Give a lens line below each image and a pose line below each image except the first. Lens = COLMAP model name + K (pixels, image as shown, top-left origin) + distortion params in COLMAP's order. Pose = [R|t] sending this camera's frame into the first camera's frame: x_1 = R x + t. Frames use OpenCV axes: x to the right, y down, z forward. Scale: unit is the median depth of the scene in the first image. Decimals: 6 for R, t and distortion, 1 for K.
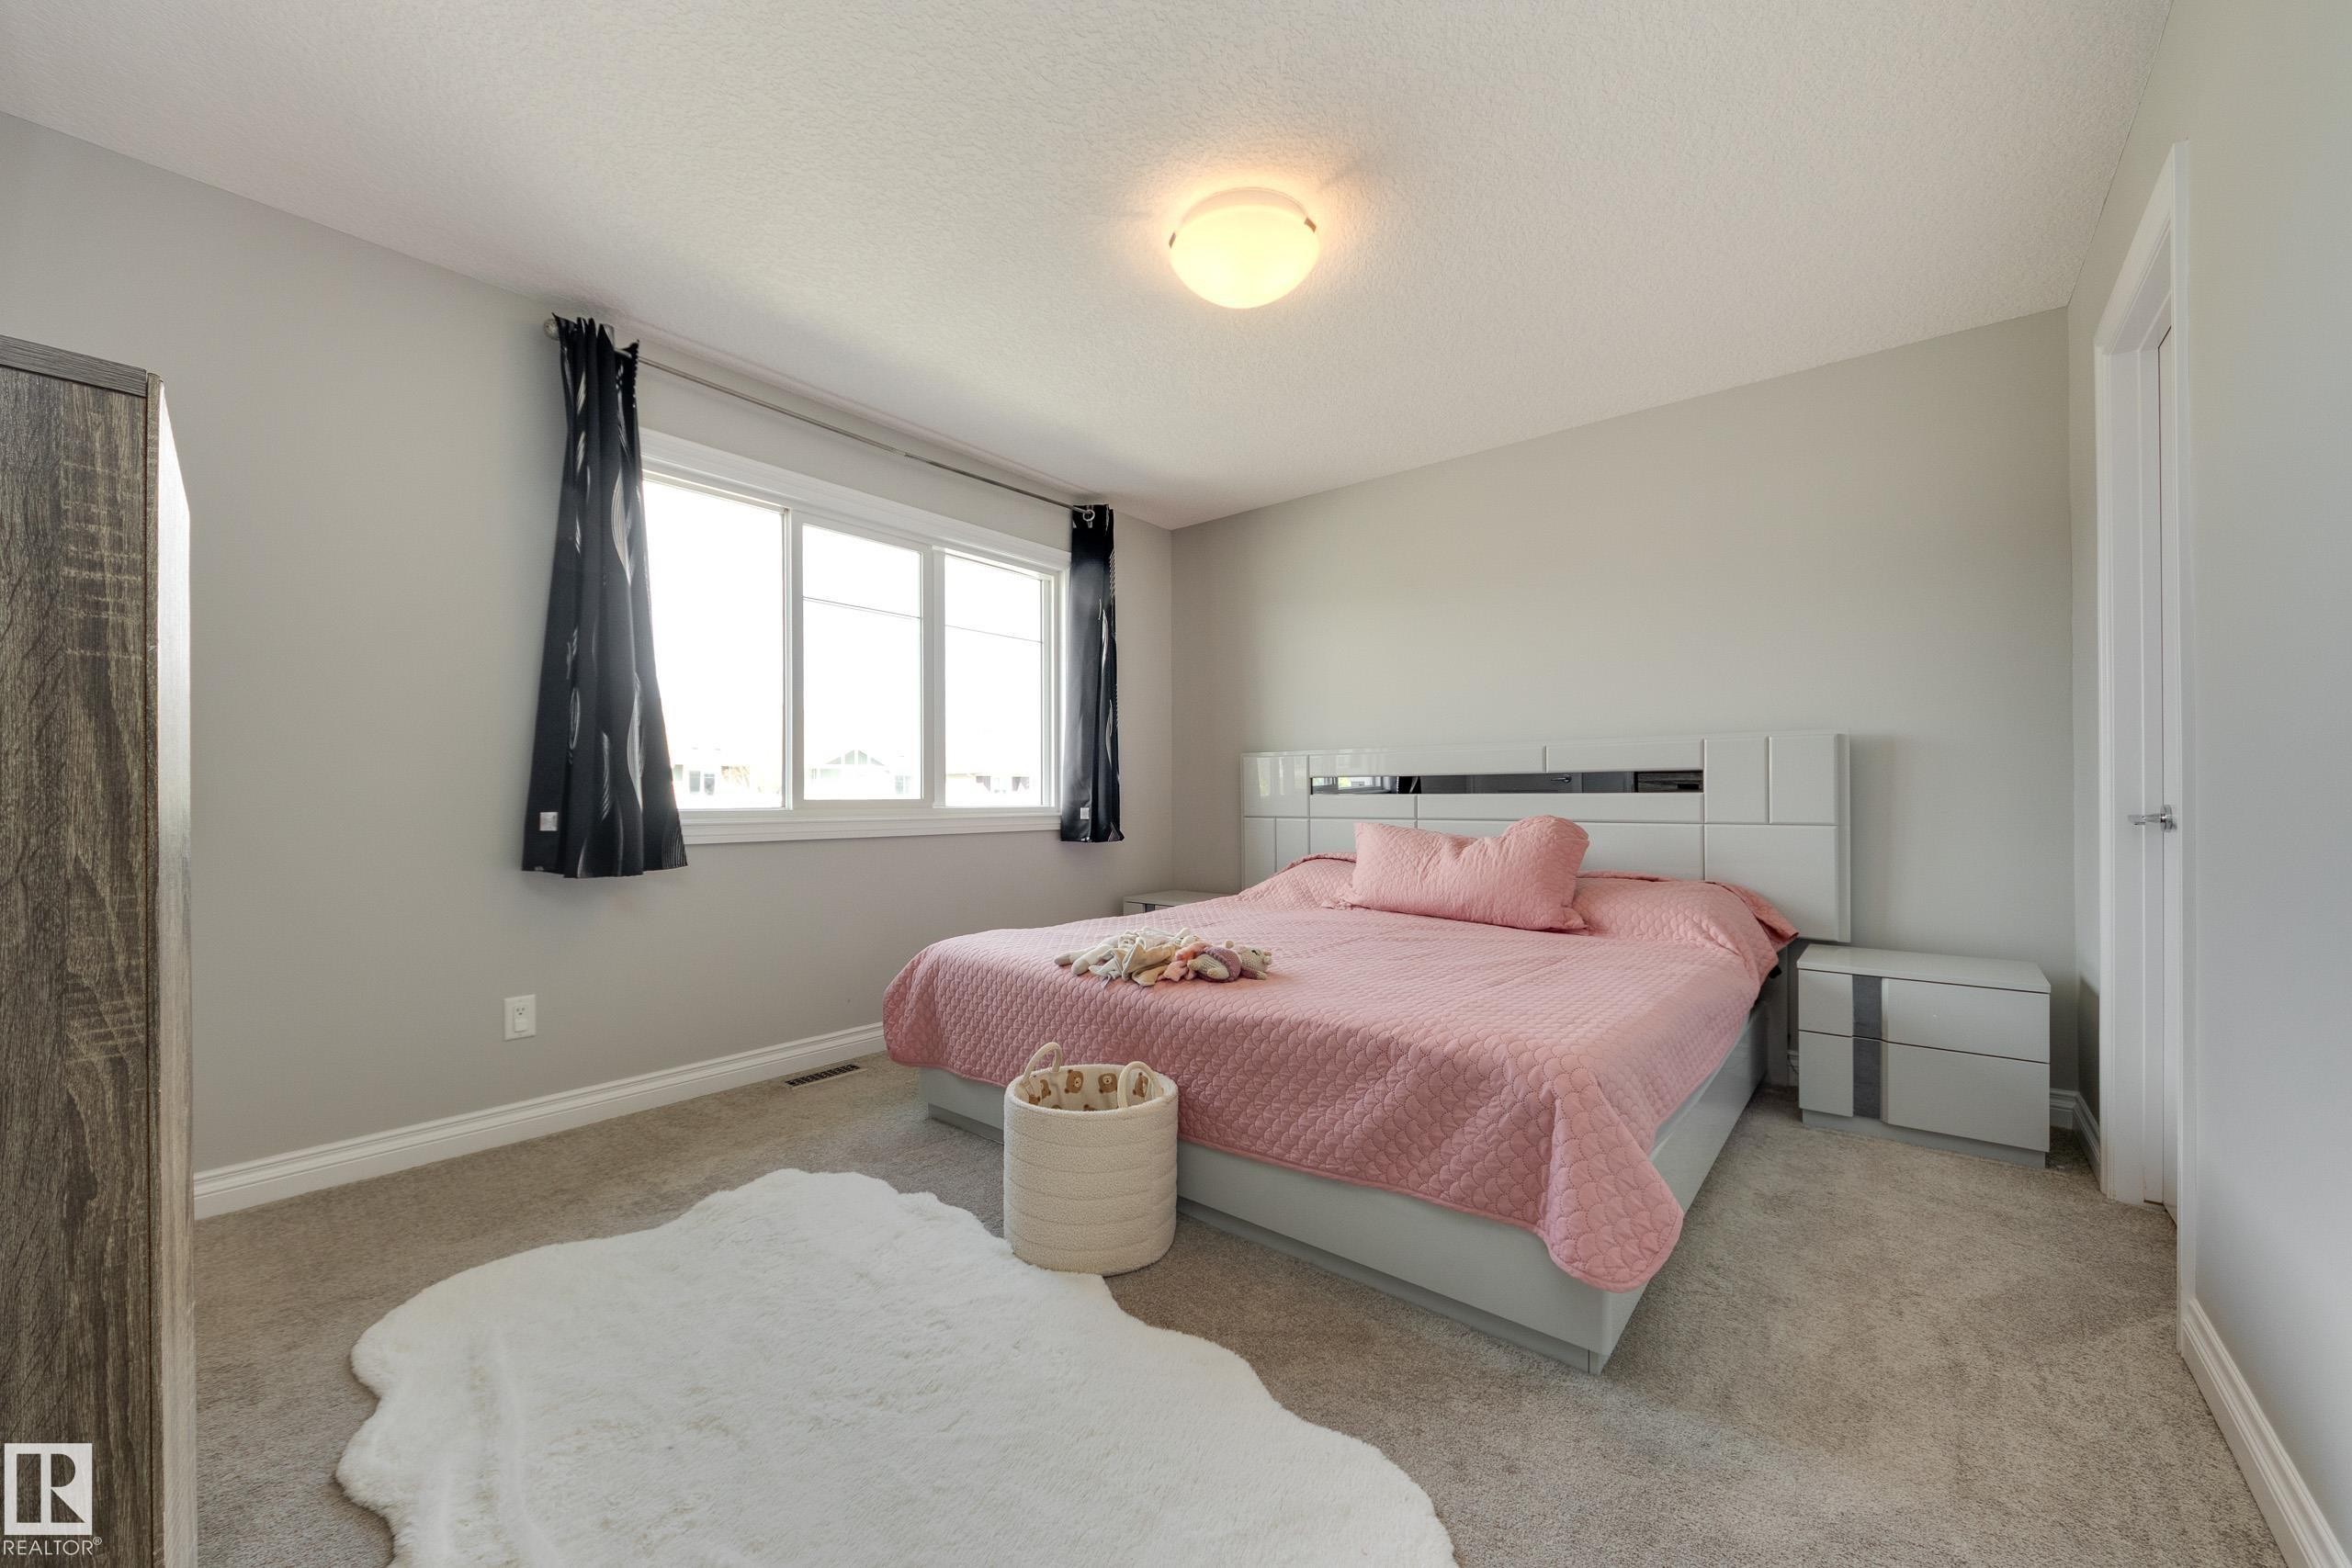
lens RADIAL K [[894.4, 0, 1176.0], [0, 894.4, 784.0], [0, 0, 1]] dist [0.005137, -0.001896]
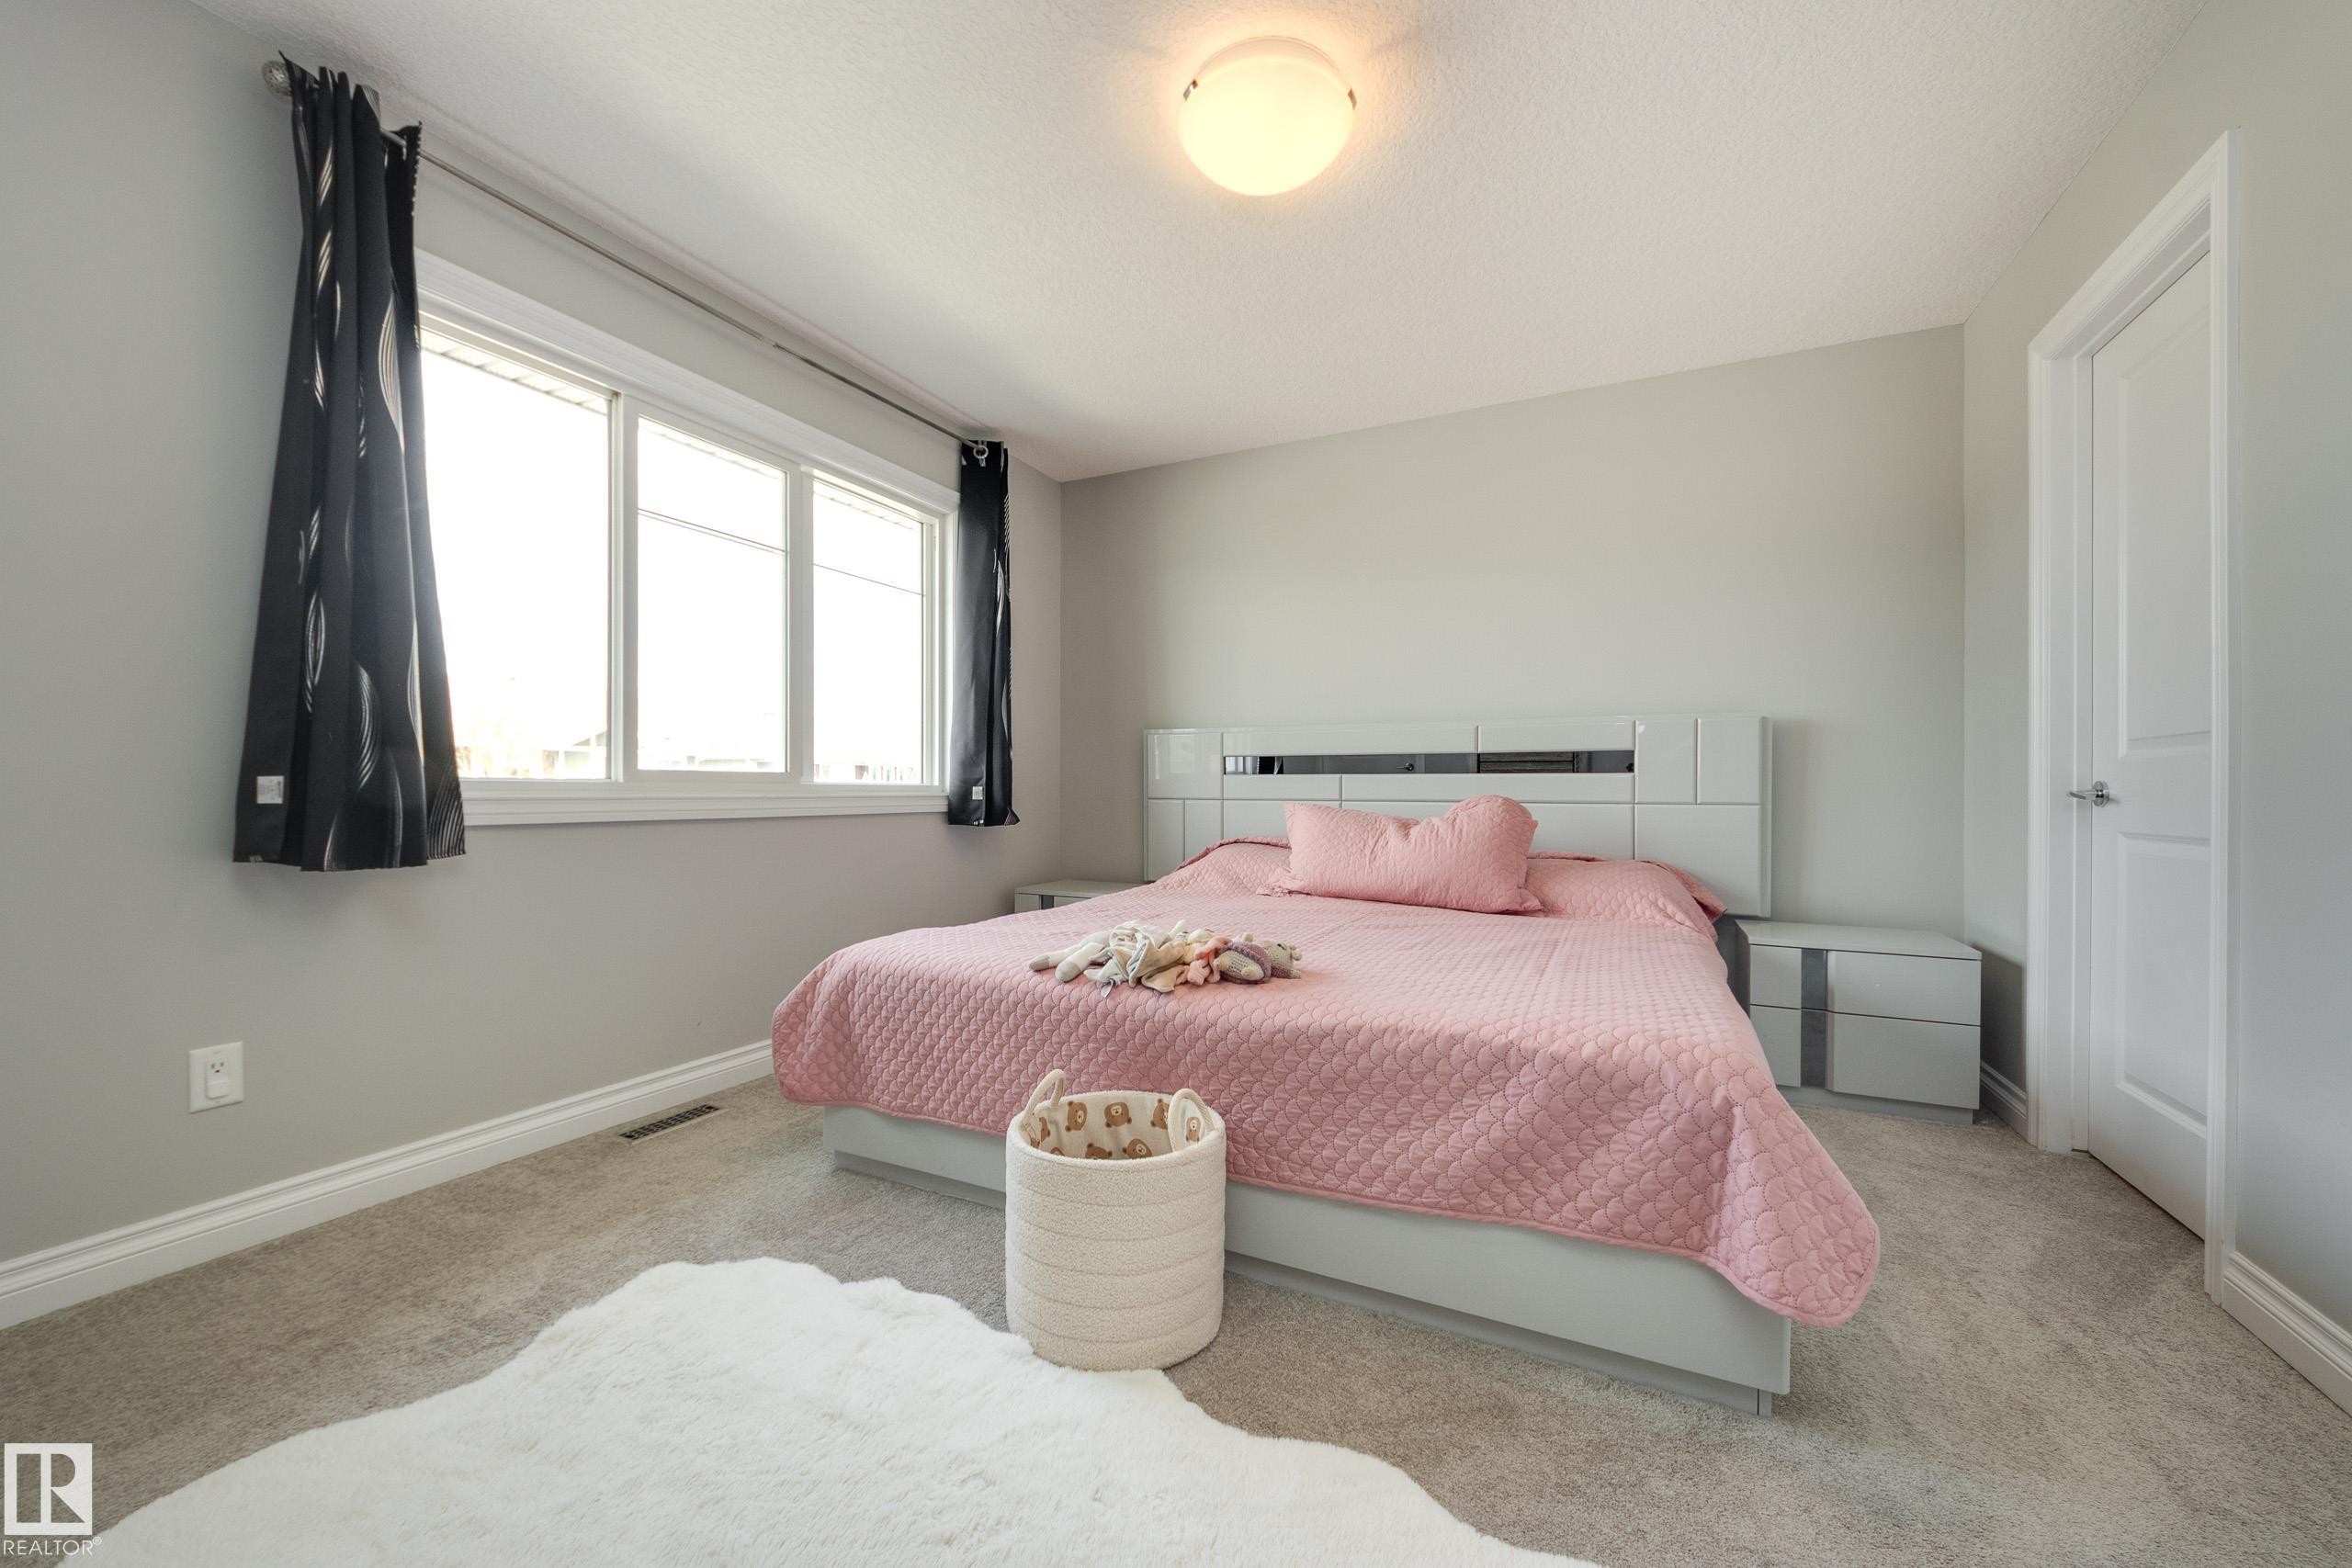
lens RADIAL K [[894.5, 0, 1183.5], [0, 894.5, 782.1], [0, 0, 1]] dist [0.005239, -0.005042]
pose [[0.973145, 0.008825, 0.230022, -0.185224], [-0.010530, 0.999925, 0.006187, 0.025968], [-0.229950, -0.008443, 0.973166, 0.182871]]
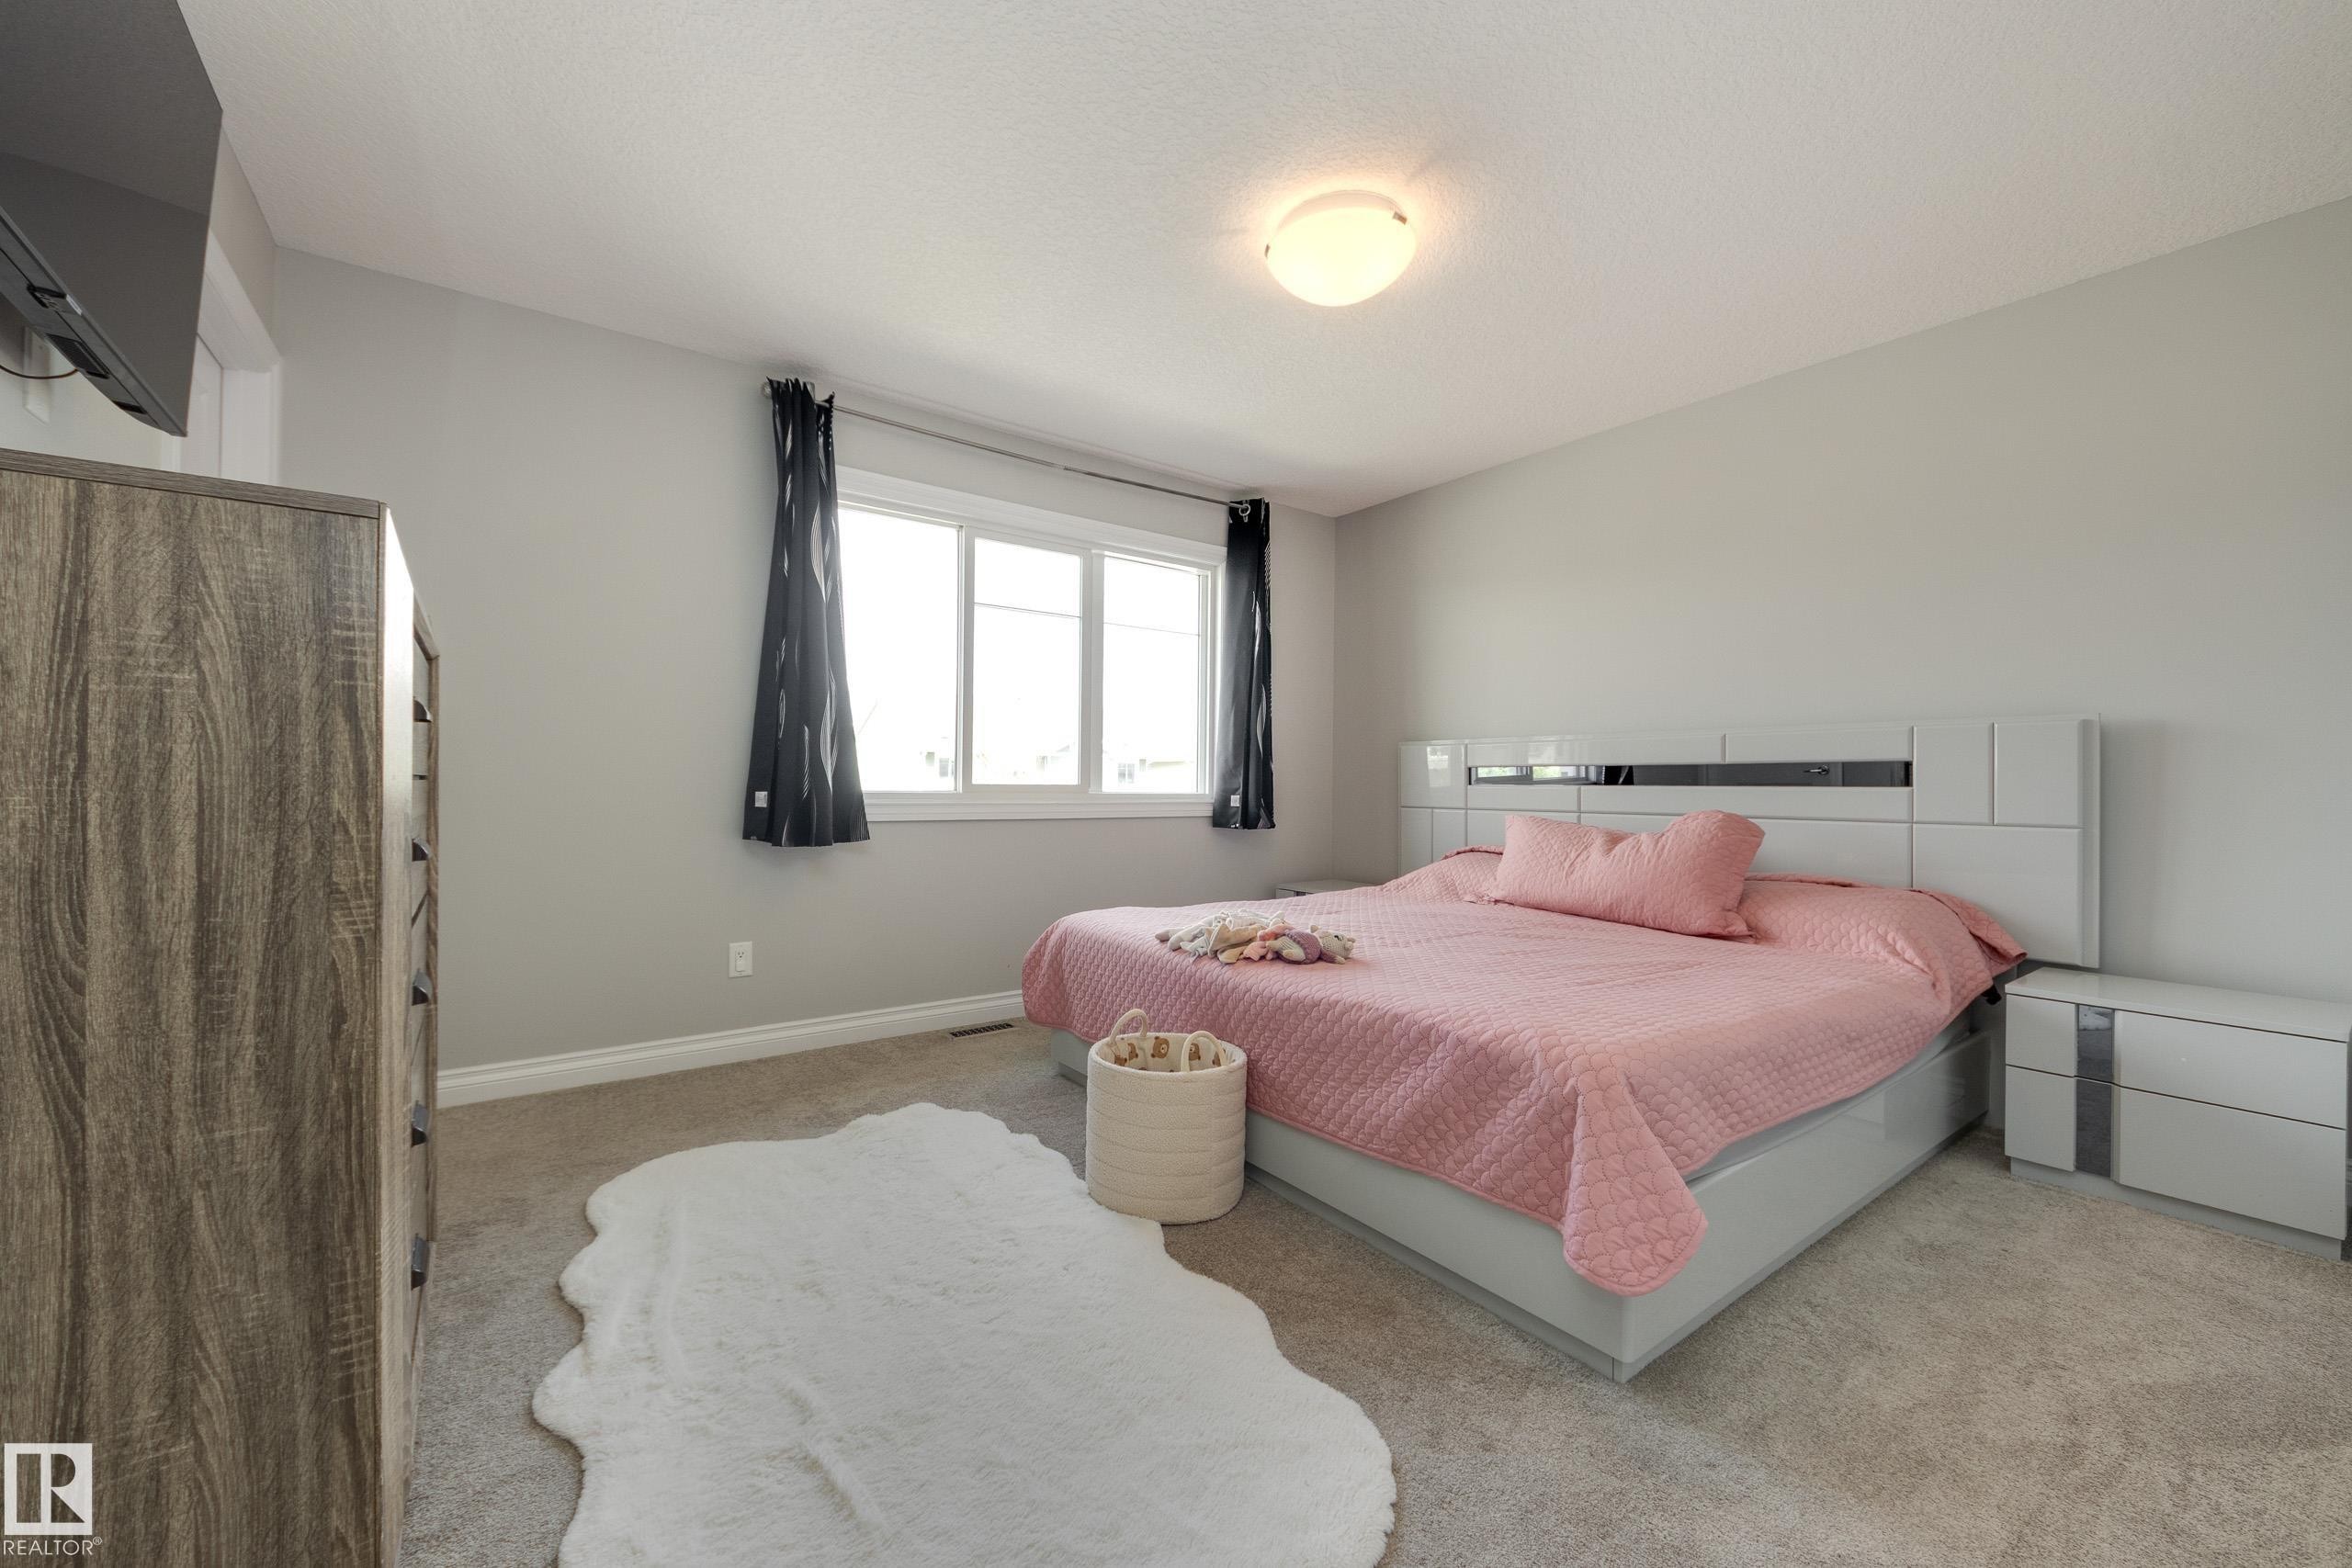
lens RADIAL K [[906.2, 0, 1170.1], [0, 906.2, 772.7], [0, 0, 1]] dist [0.000104, 0.000147]
pose [[0.967595, 0.008098, -0.252379, 0.152139], [-0.008068, 0.999967, 0.001153, 0.000292], [0.252380, 0.000921, 0.967628, -0.047292]]
